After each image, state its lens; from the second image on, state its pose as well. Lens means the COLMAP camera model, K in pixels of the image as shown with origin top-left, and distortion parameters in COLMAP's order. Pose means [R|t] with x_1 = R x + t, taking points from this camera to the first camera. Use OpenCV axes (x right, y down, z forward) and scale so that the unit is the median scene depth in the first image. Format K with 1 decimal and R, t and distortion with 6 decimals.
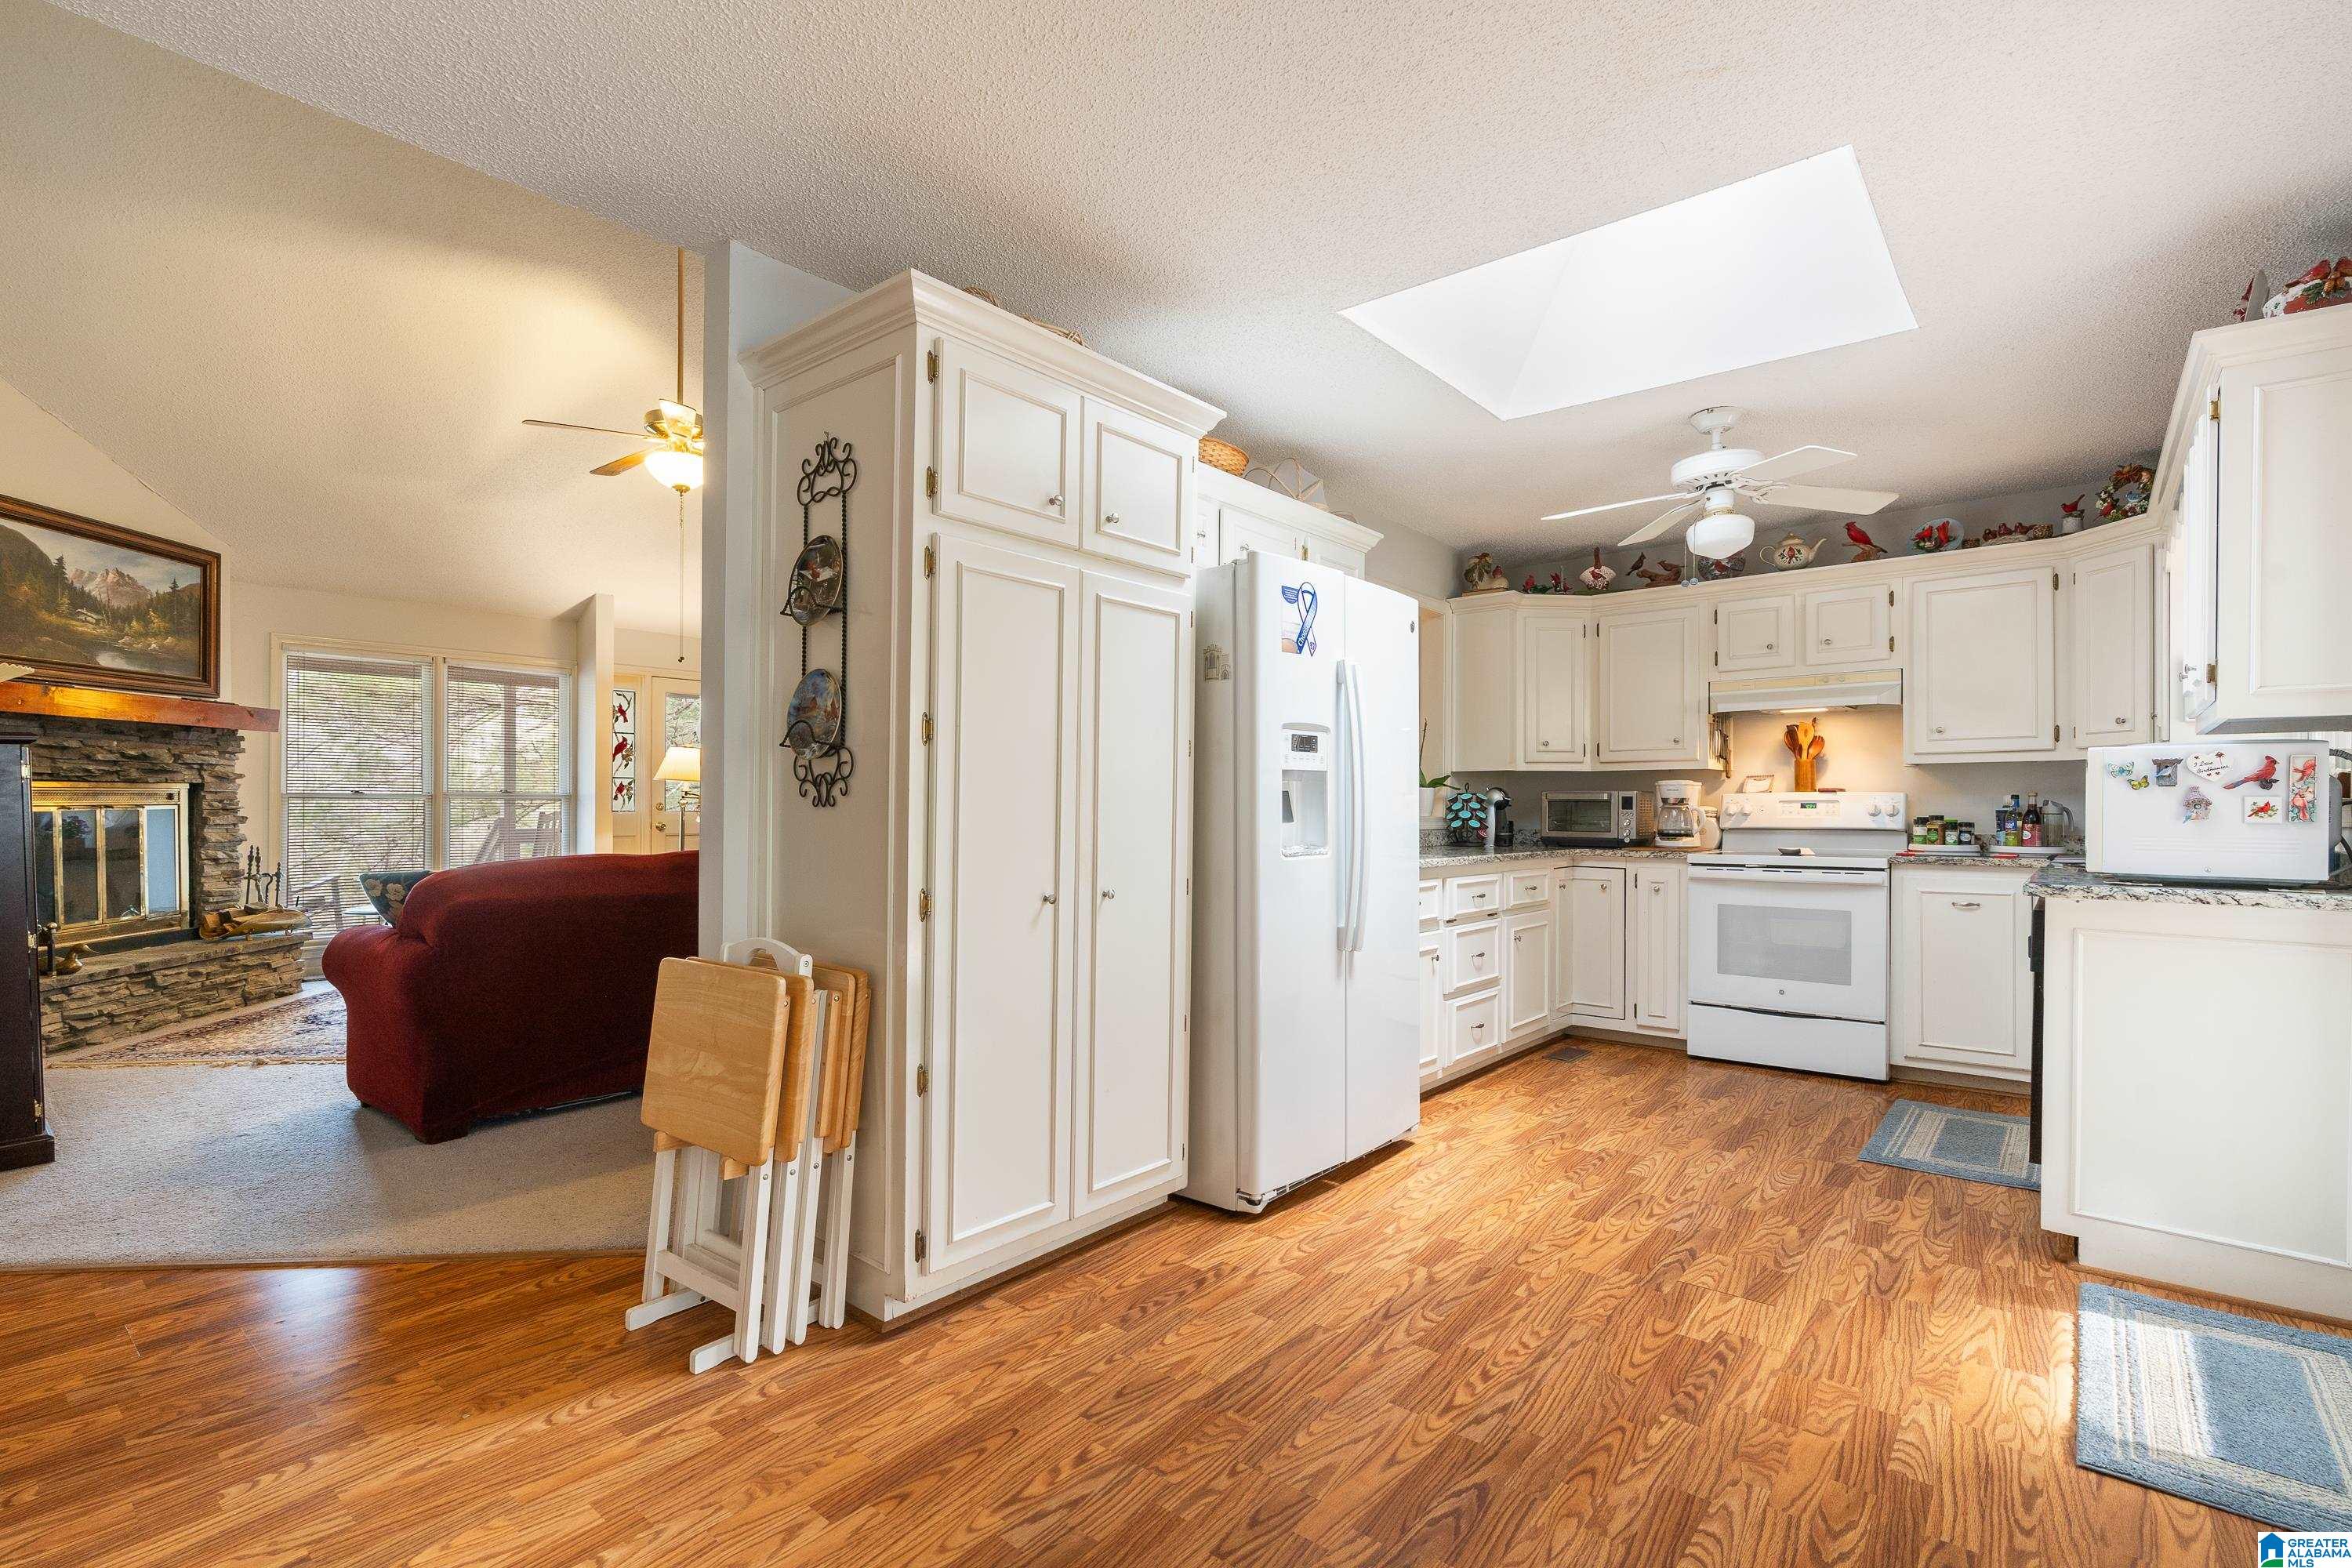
lens RADIAL K [[1063.2, 0, 1164.7], [0, 1063.2, 802.6], [0, 0, 1]] dist [-0.002955, 0.001778]
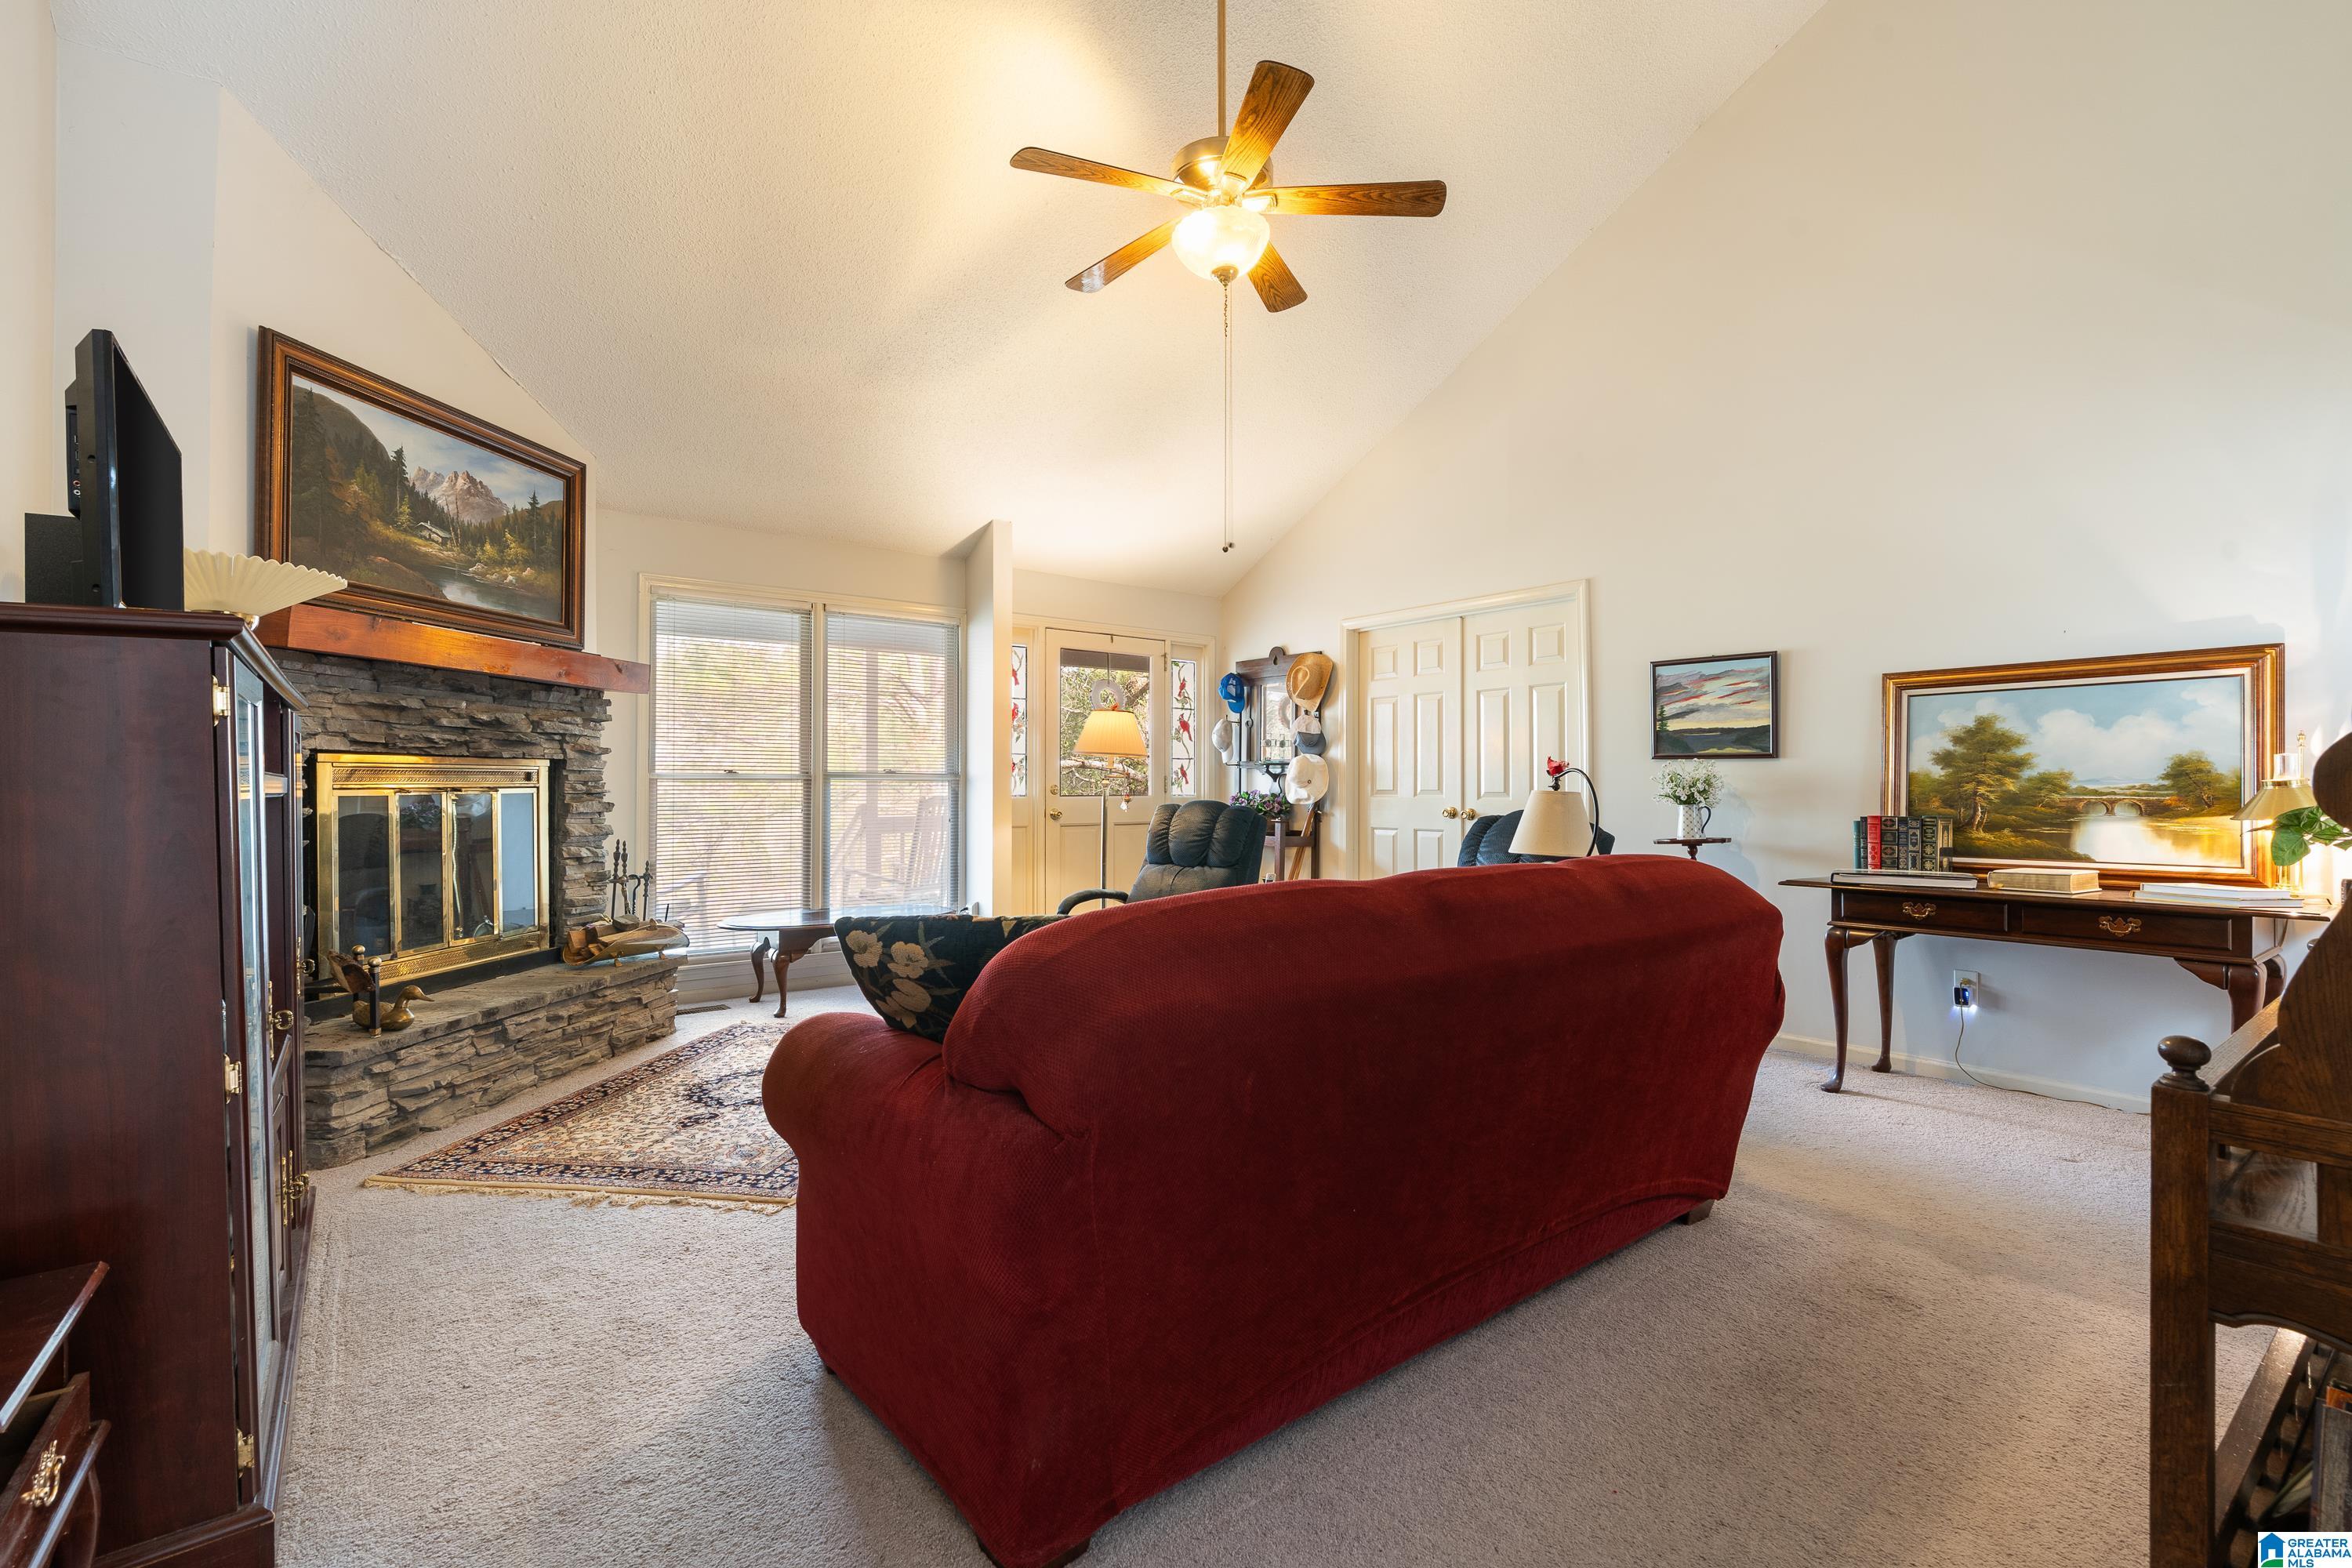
lens RADIAL K [[1063.2, 0, 1184.9], [0, 1063.2, 776.4], [0, 0, 1]] dist [-0.002955, 0.001778]
pose [[0.978078, -0.006364, -0.208142, -0.330485], [0.003859, 0.999915, -0.012442, 0.005728], [0.208204, 0.011366, 0.978019, 0.367590]]
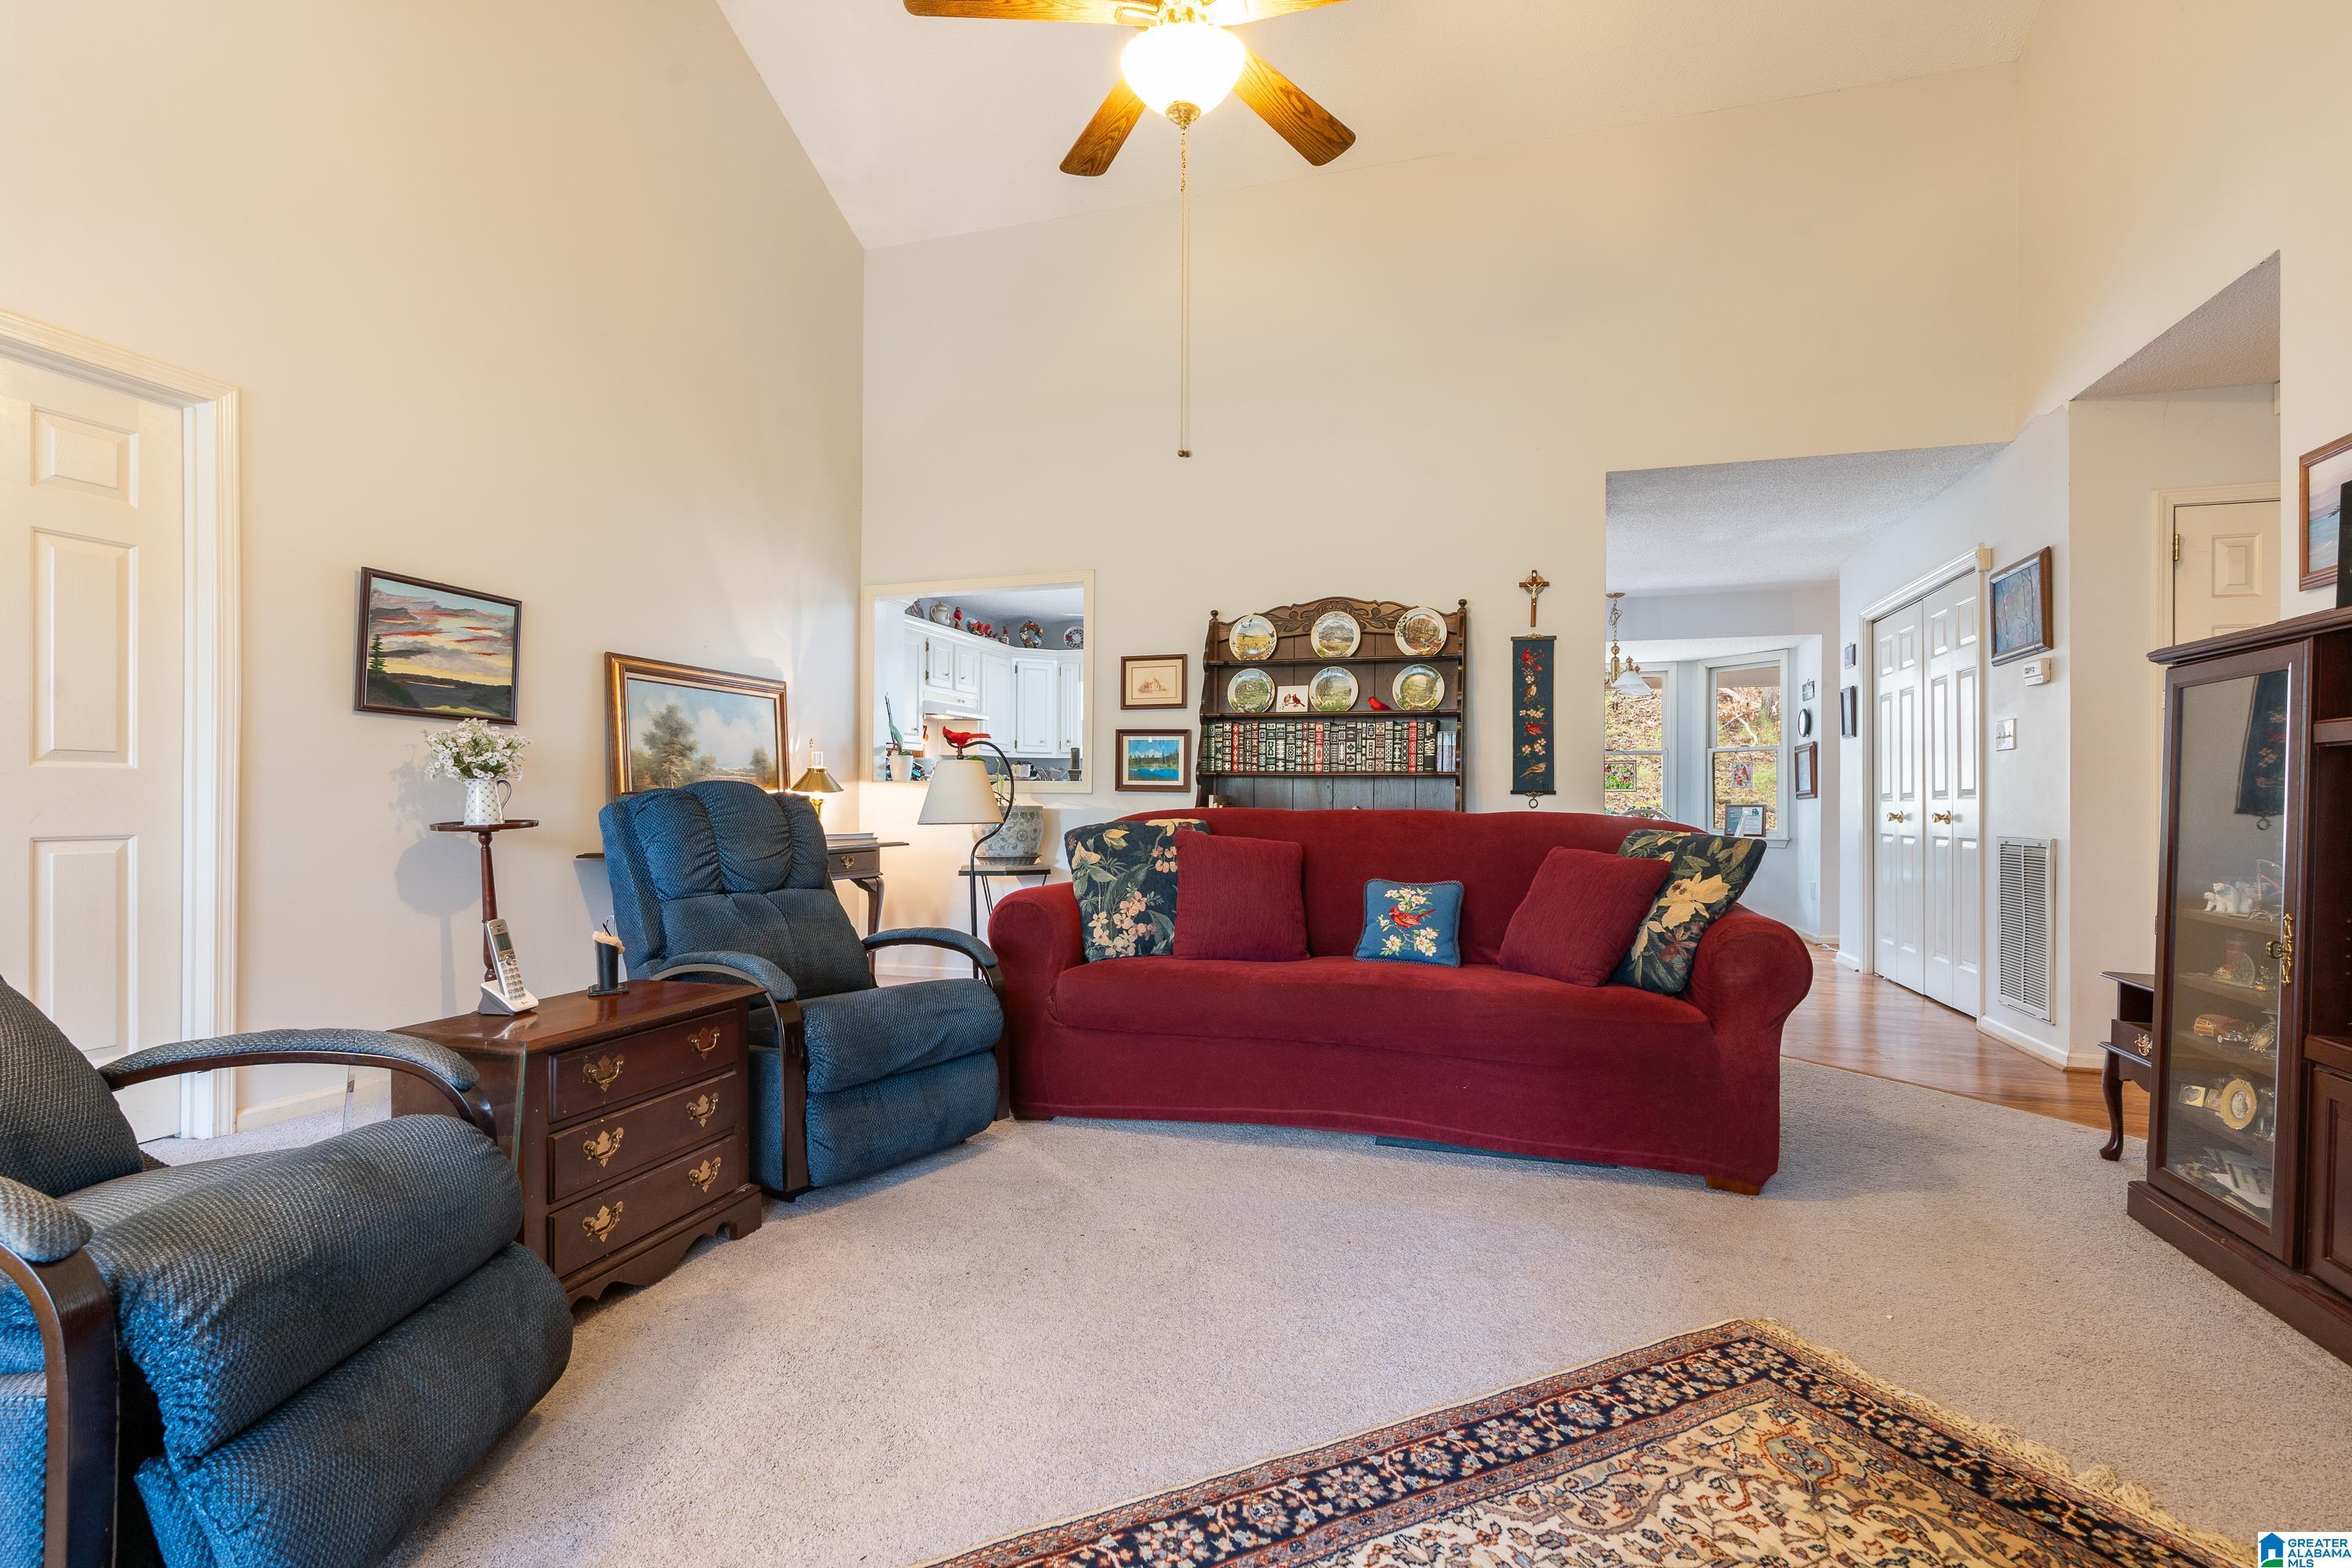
lens RADIAL K [[1063.2, 0, 1186.5], [0, 1063.2, 798.7], [0, 0, 1]] dist [-0.002955, 0.001778]
pose [[-0.395002, -0.002931, 0.918675, -0.869594], [-0.006759, 0.999977, 0.000284, 0.027811], [-0.918655, -0.006097, -0.395013, 1.131353]]
